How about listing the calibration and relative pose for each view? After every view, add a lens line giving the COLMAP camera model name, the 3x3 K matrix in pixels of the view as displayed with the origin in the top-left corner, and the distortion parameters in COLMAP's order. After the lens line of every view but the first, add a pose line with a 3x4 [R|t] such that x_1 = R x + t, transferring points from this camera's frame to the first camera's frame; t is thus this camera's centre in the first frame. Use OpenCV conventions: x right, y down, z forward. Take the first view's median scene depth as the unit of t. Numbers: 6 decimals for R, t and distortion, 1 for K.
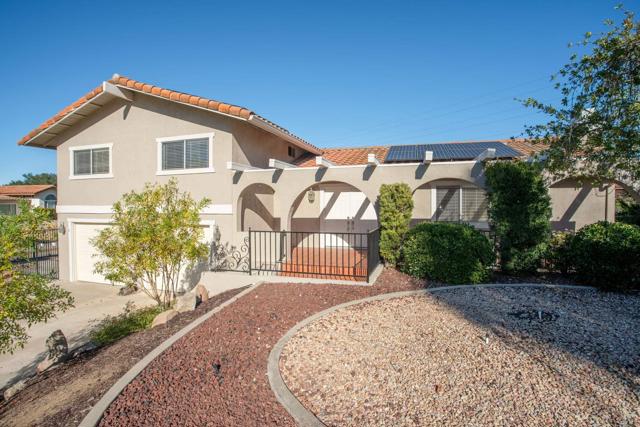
lens RADIAL K [[317.6, 0, 319.8], [0, 317.6, 212.2], [0, 0, 1]] dist [-0.006794, 0.000606]
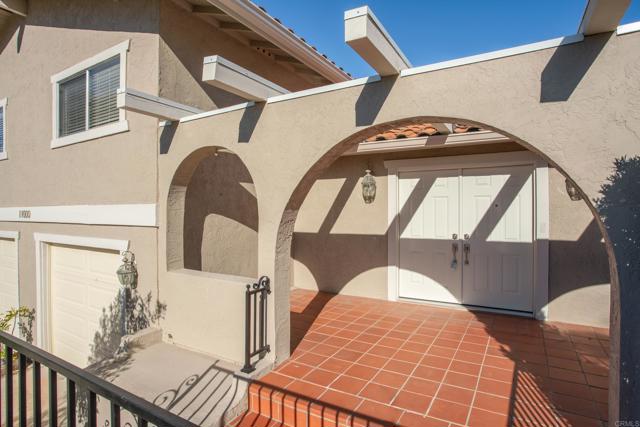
lens RADIAL K [[349.1, 0, 291.1], [0, 349.1, 213.4], [0, 0, 1]] dist [-0.013598, 0.000872]
pose [[0.952346, 0.004389, -0.304988, 0.027330], [-0.009598, 0.999833, -0.015581, -0.005802], [0.304869, 0.017766, 0.952229, 0.609015]]
